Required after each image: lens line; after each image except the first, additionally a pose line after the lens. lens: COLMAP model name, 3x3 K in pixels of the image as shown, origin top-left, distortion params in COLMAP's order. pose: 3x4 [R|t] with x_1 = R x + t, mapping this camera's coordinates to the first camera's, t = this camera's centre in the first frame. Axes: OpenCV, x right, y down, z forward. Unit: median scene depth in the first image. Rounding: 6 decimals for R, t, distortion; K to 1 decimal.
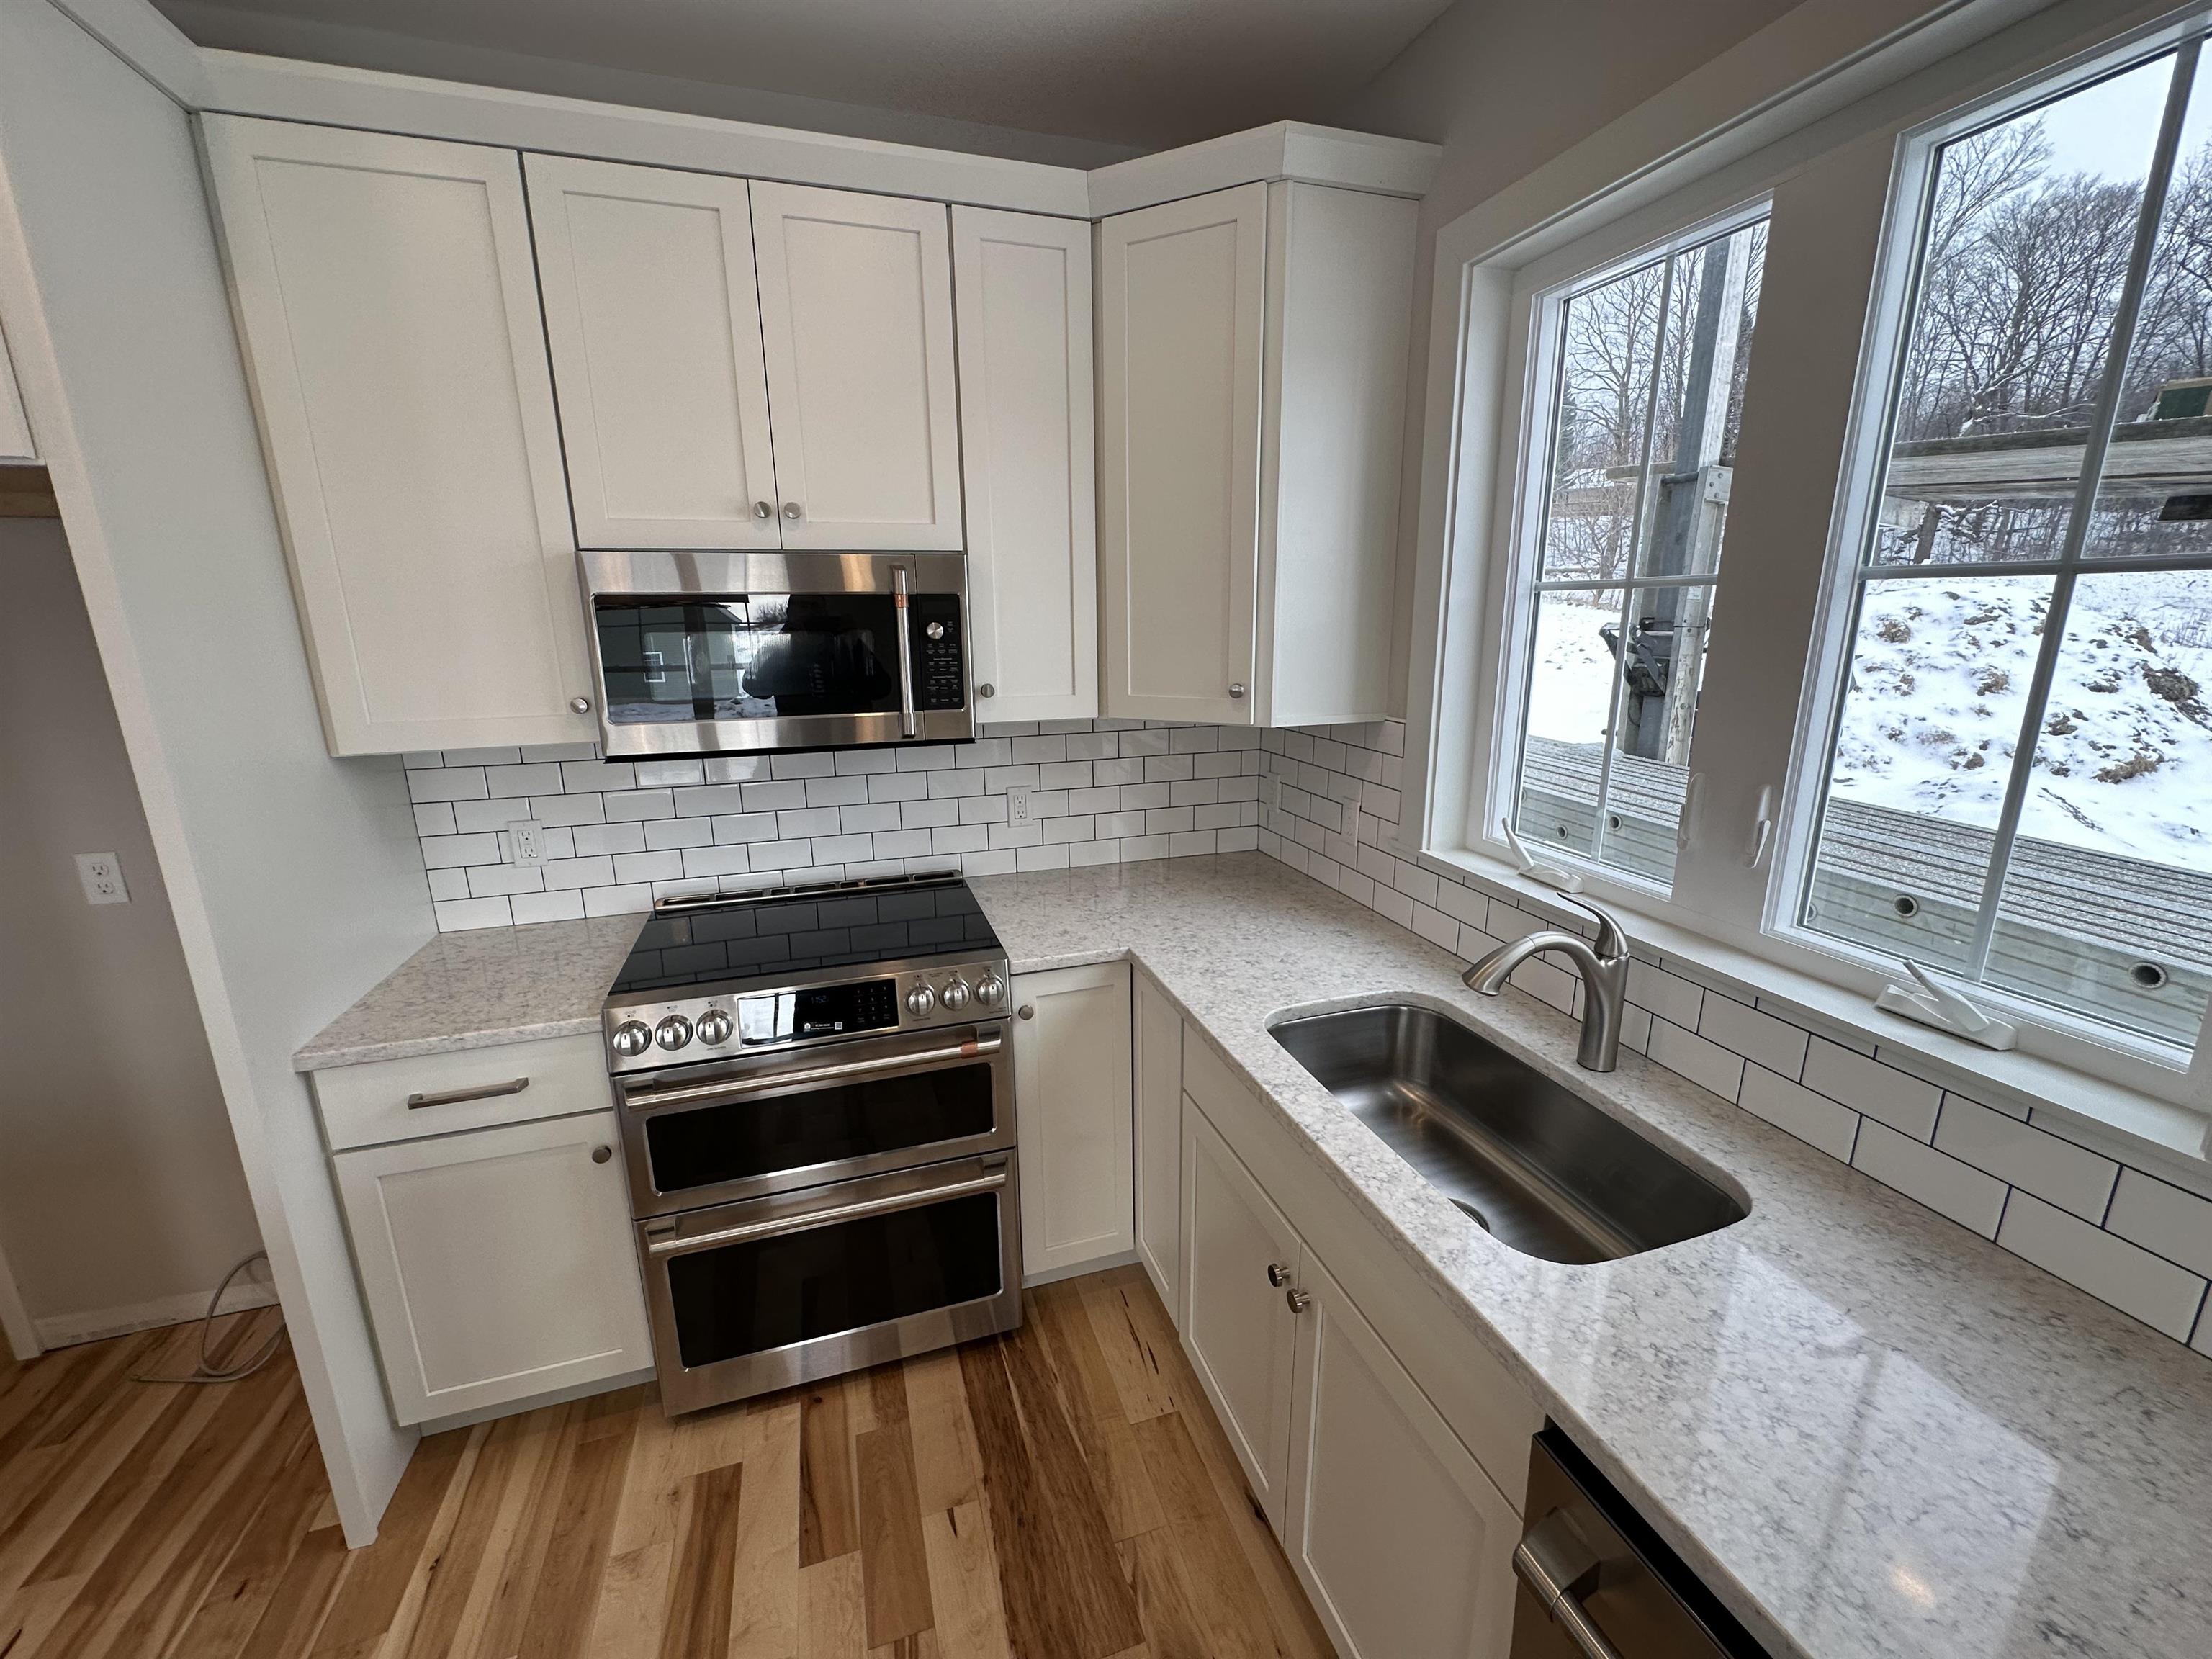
lens RADIAL K [[880.7, 0, 1108.1], [0, 880.7, 825.3], [0, 0, 1]] dist [-0.002290, 0.000593]
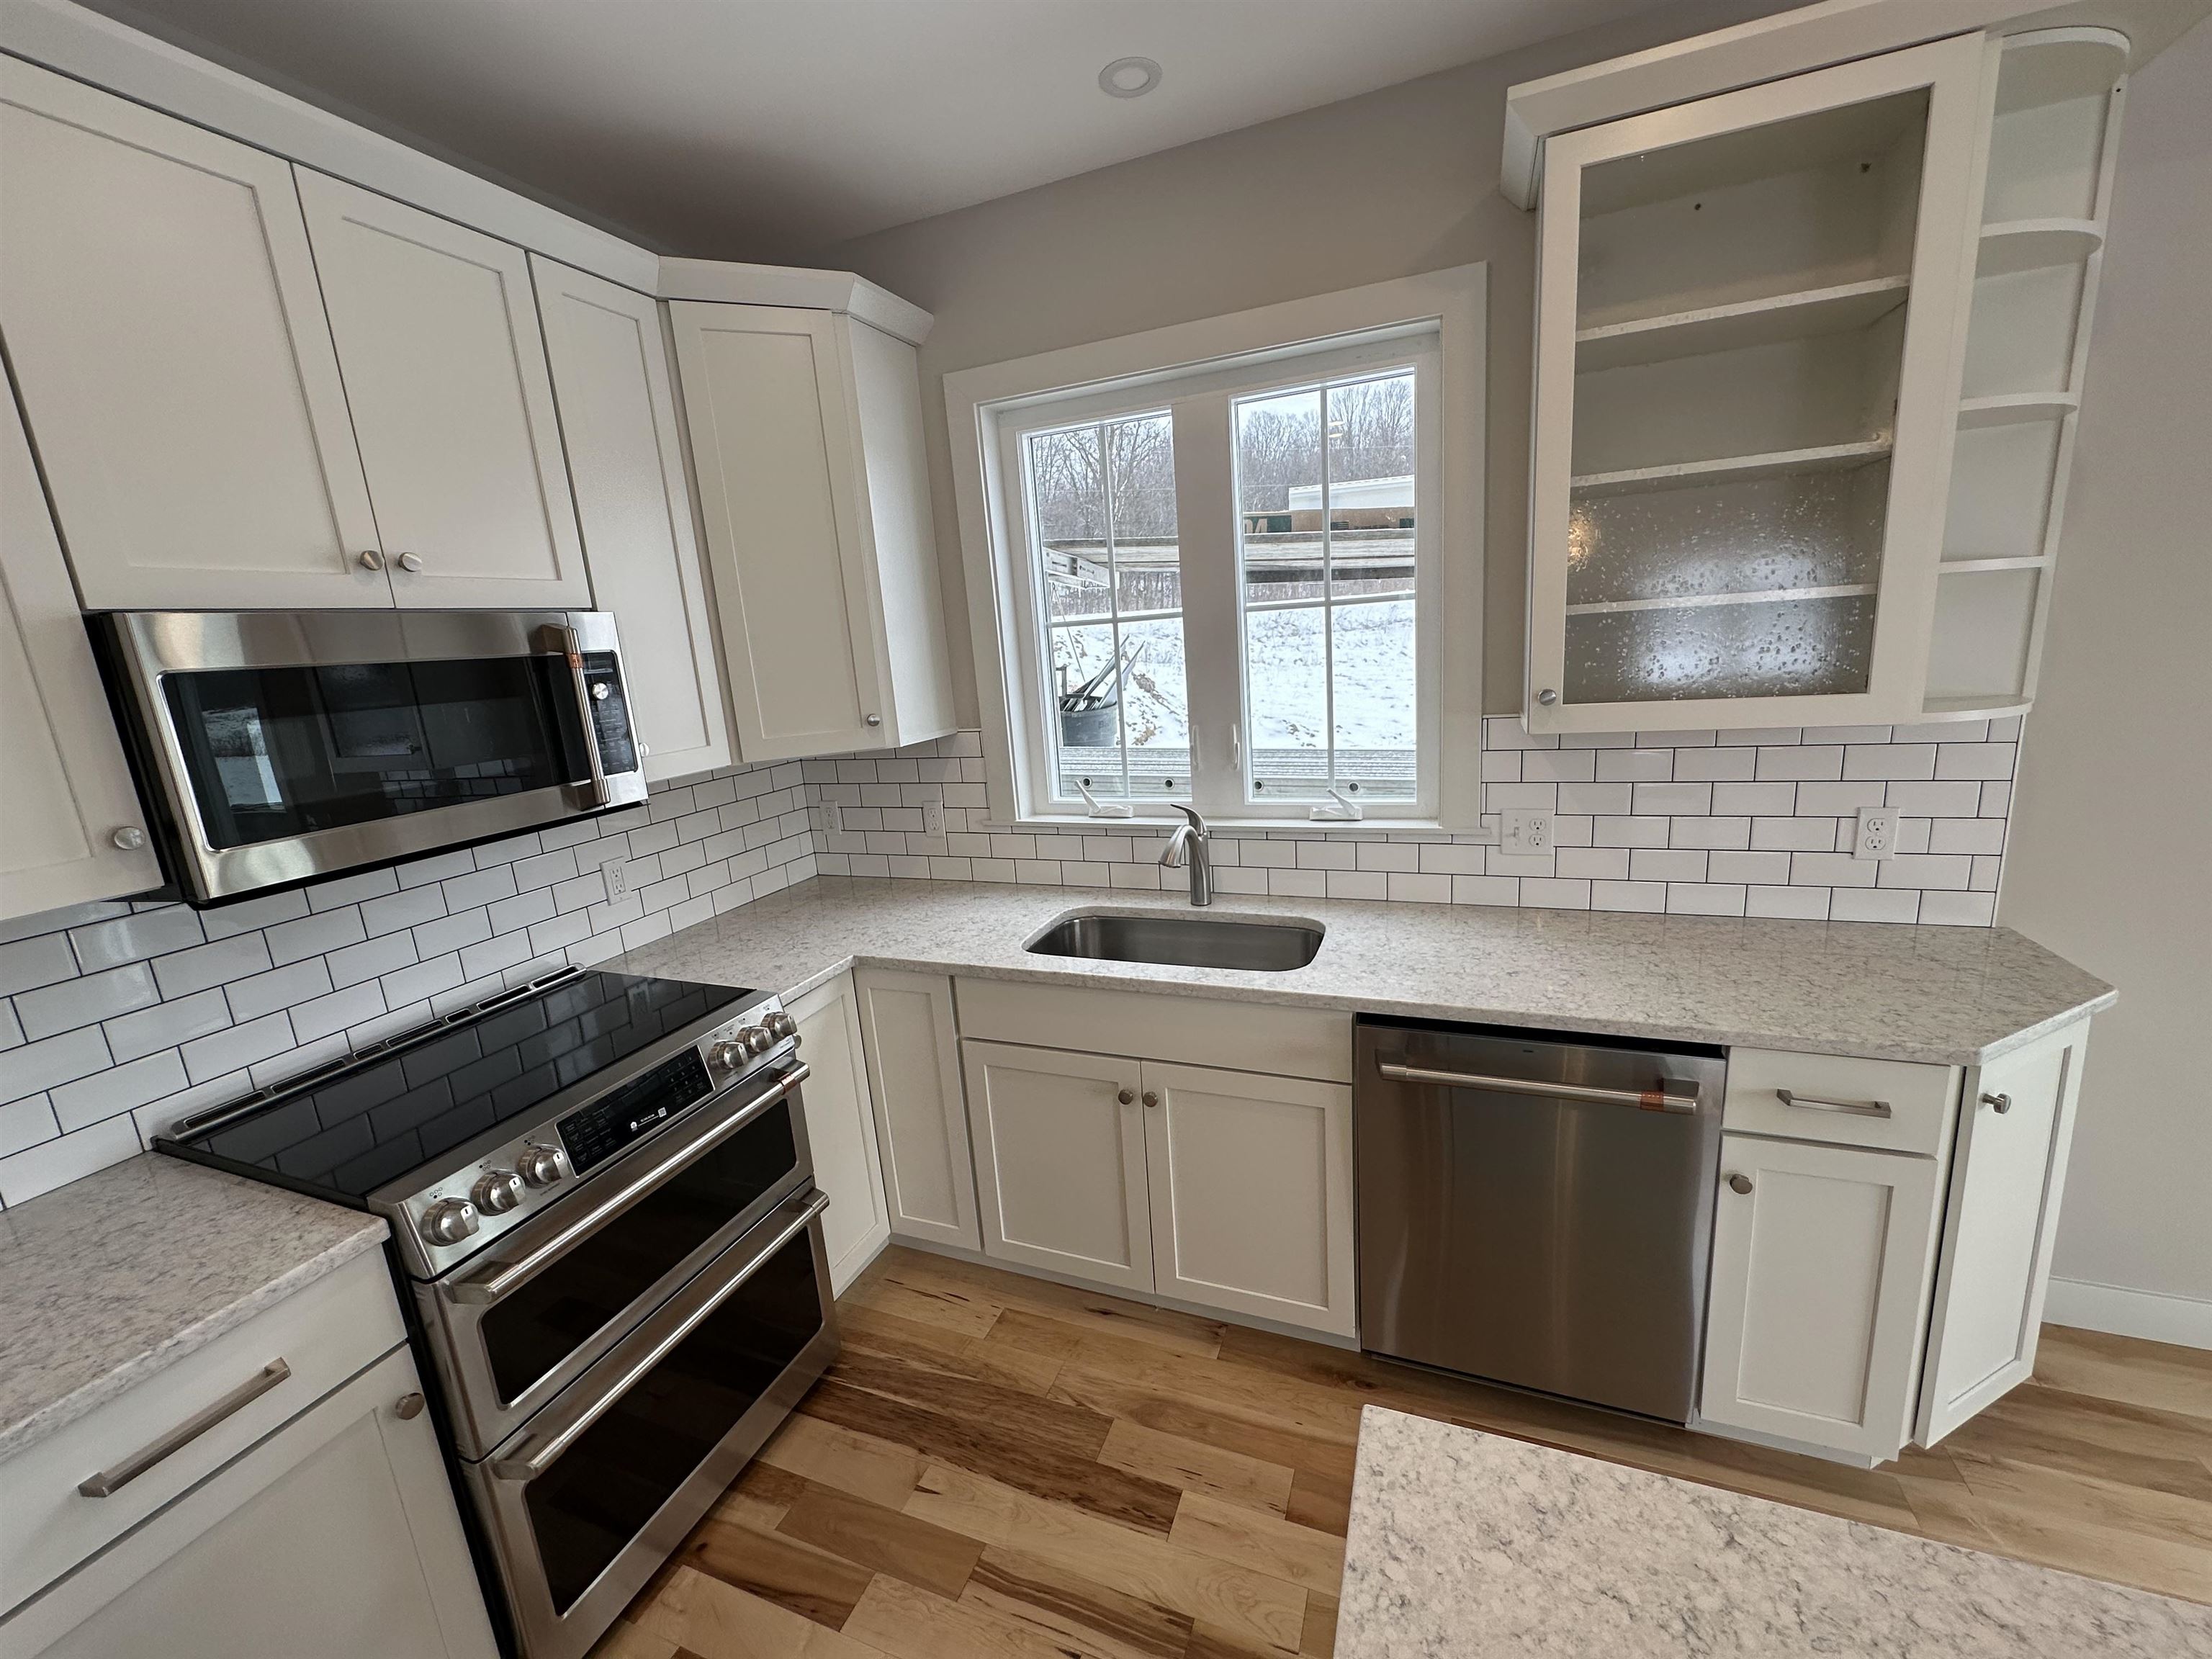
lens RADIAL K [[880.7, 0, 1104.7], [0, 880.7, 824.8], [0, 0, 1]] dist [-0.002290, 0.000593]
pose [[0.639990, -0.196411, 0.742857, -0.590159], [0.243767, 0.968737, 0.046122, 0.005622], [-0.728691, 0.151566, 0.667860, 0.000564]]
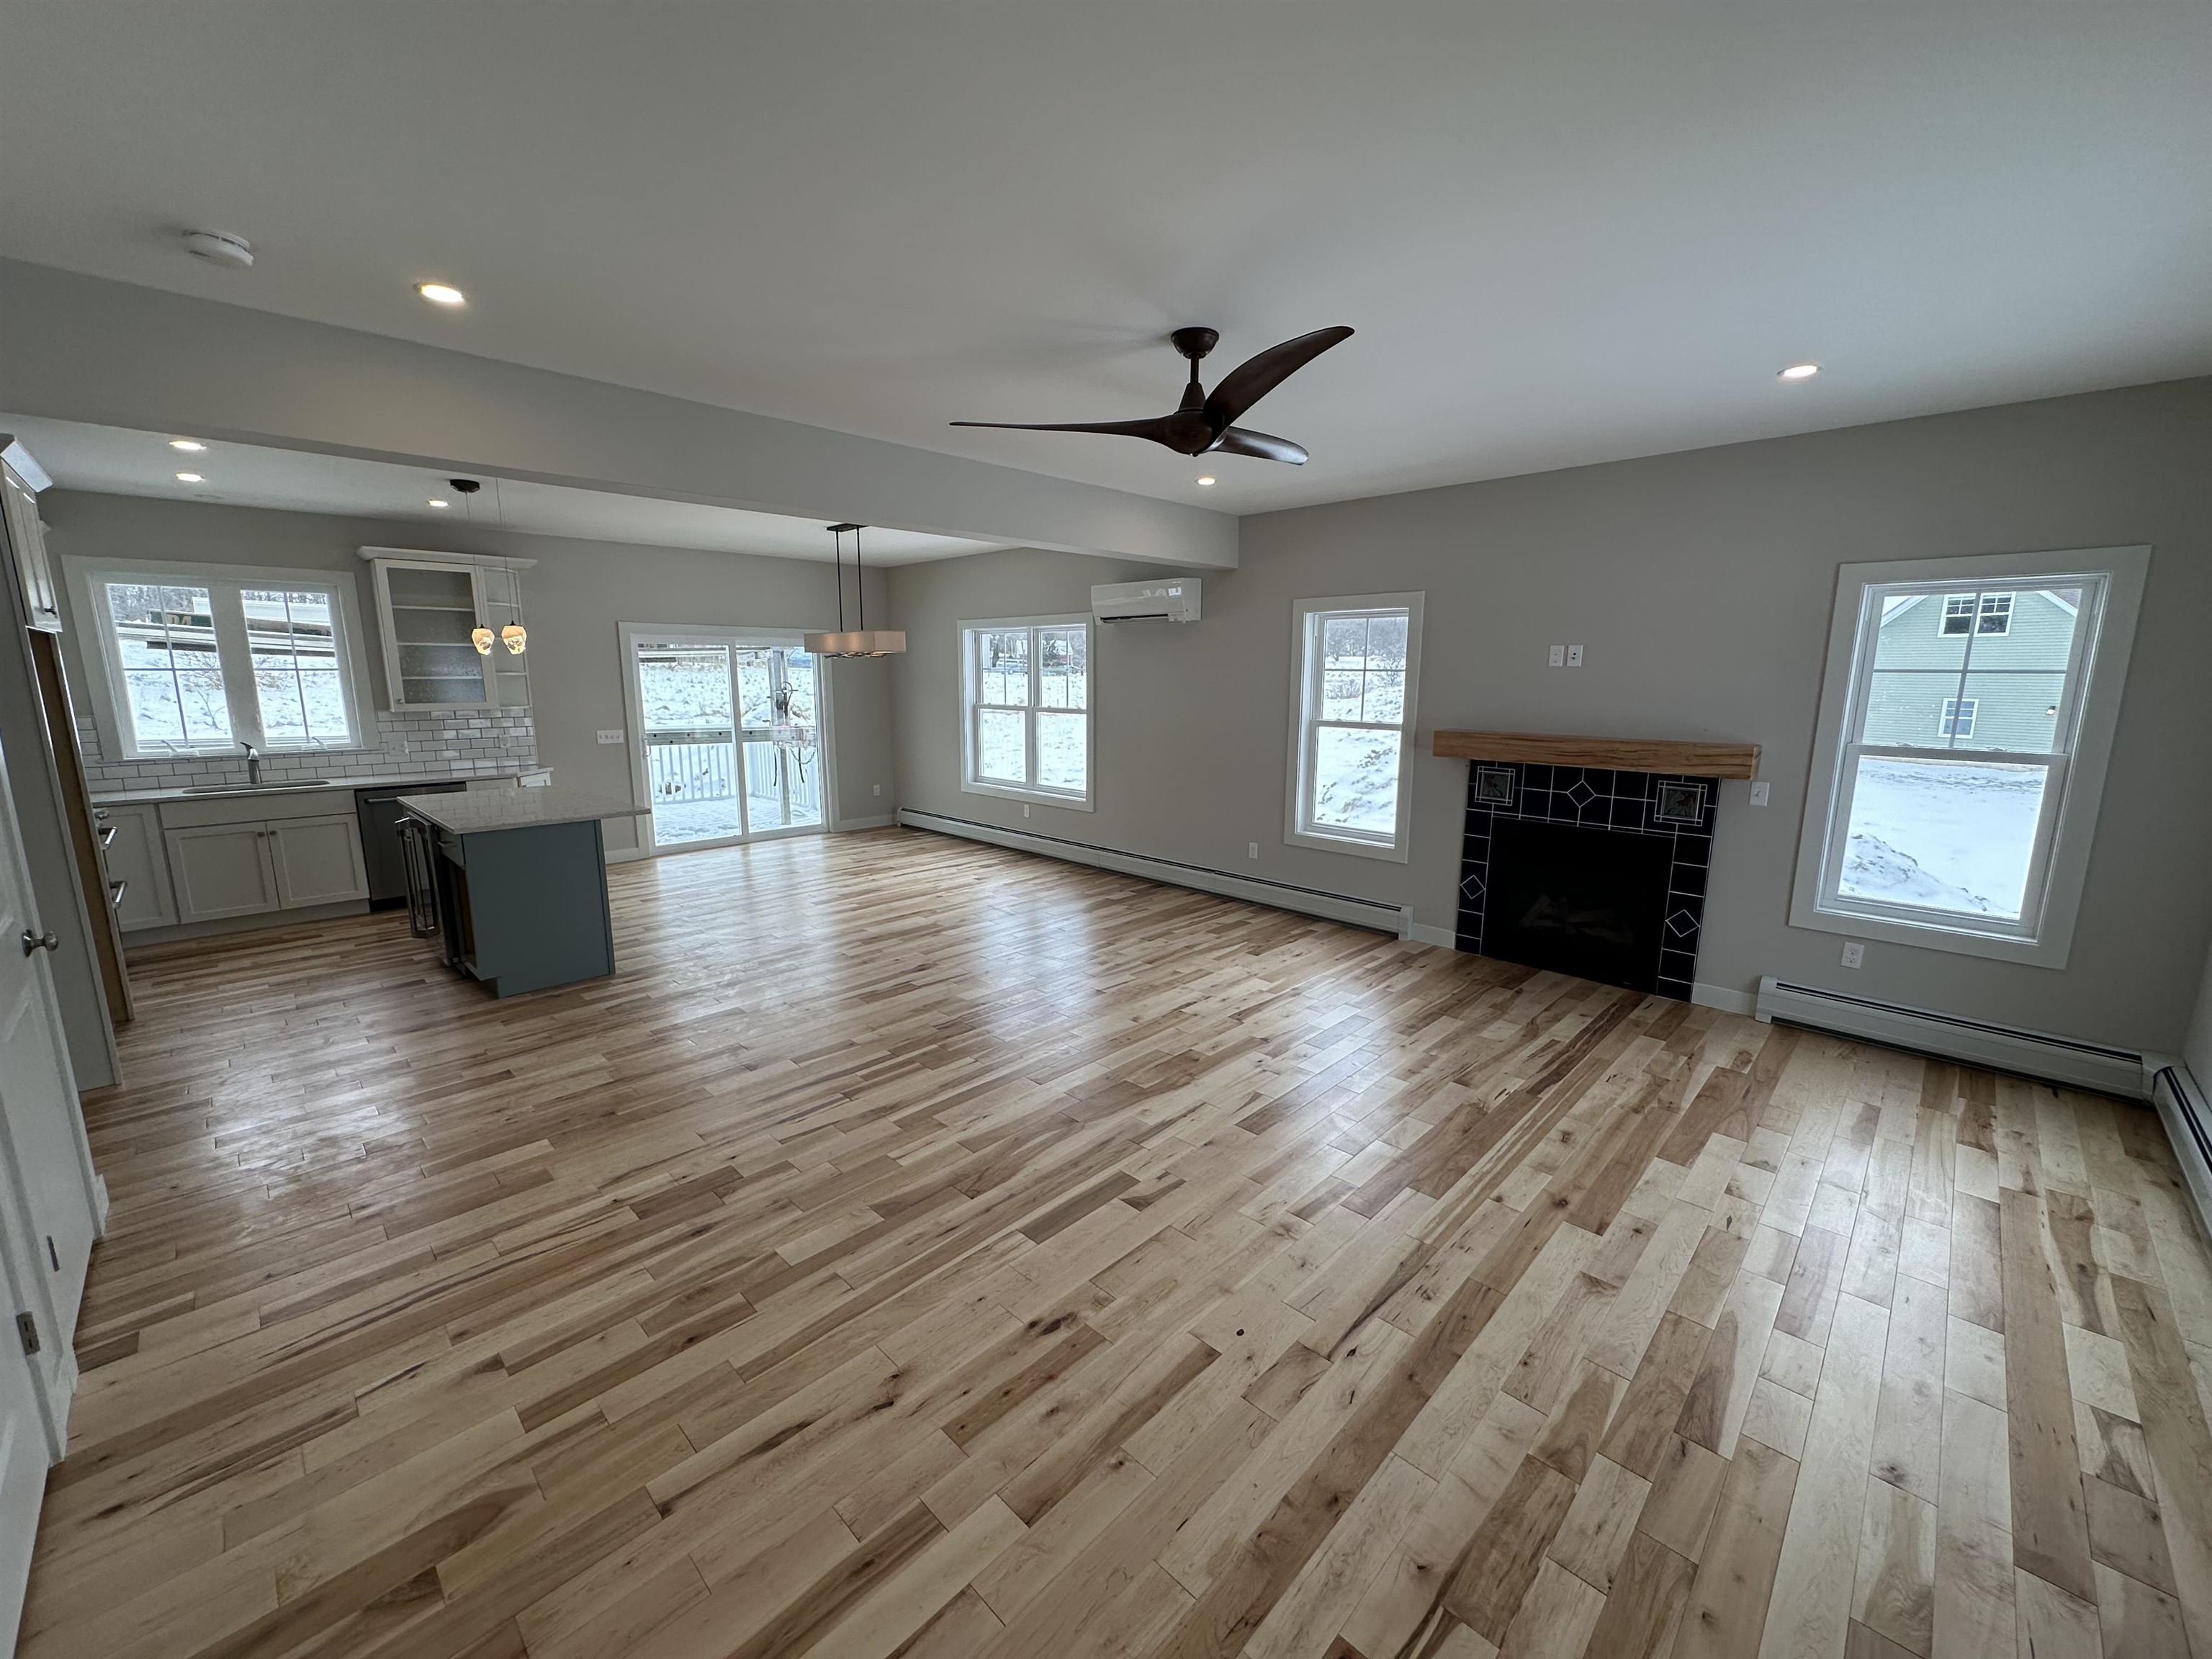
lens RADIAL K [[880.7, 0, 1107.1], [0, 880.7, 826.3], [0, 0, 1]] dist [-0.002290, 0.000593]
pose [[-0.460230, -0.146485, 0.875632, -3.829771], [0.212905, 0.939303, 0.269039, 0.154448], [-0.861893, 0.310246, -0.401108, -0.569850]]
